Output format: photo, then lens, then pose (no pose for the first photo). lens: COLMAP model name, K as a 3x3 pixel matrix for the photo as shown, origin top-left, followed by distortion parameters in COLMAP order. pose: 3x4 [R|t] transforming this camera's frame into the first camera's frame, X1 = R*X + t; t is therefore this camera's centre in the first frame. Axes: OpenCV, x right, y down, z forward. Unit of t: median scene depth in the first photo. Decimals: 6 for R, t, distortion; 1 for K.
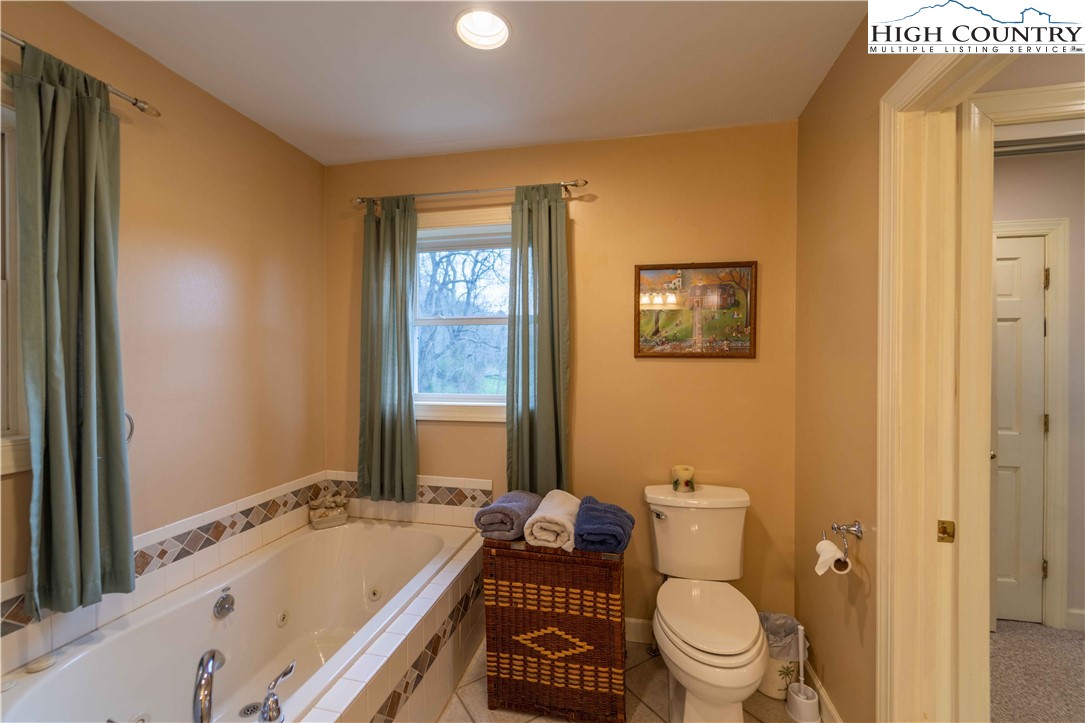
lens RADIAL K [[441.7, 0, 543.4], [0, 441.7, 365.6], [0, 0, 1]] dist [0.001364, -0.000626]
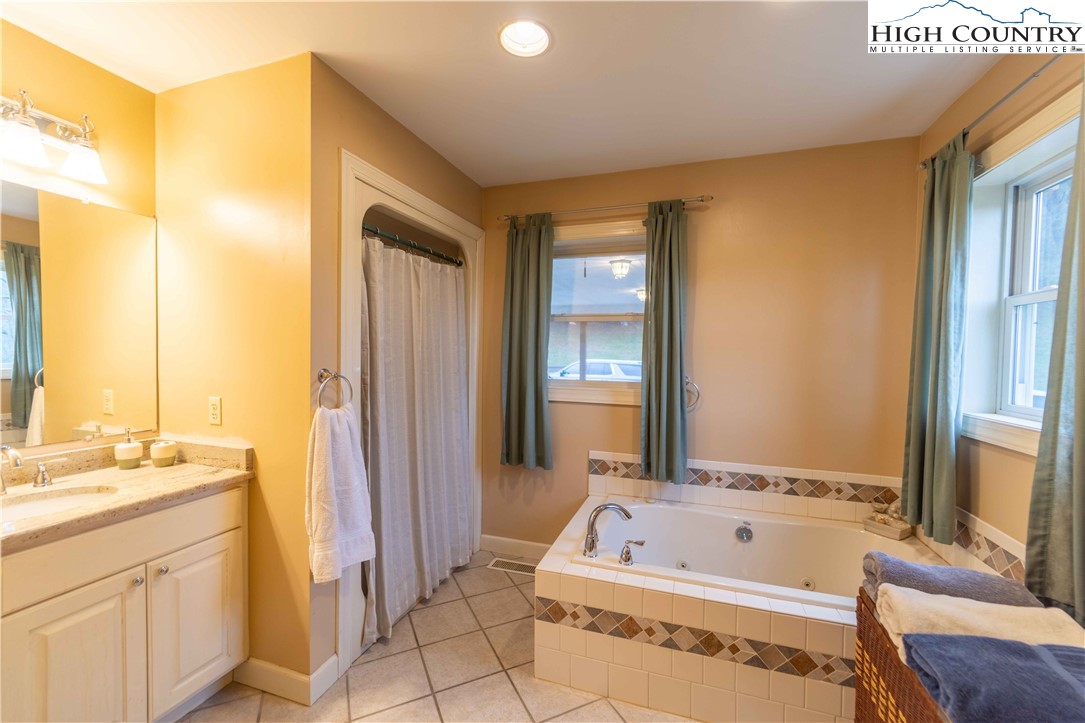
lens RADIAL K [[441.7, 0, 543.4], [0, 441.7, 365.6], [0, 0, 1]] dist [0.001364, -0.000626]
pose [[-0.119061, 0.027779, -0.992498, 0.629101], [-0.022666, 0.999272, 0.030688, -0.002815], [0.992628, 0.026150, -0.118345, 0.487043]]
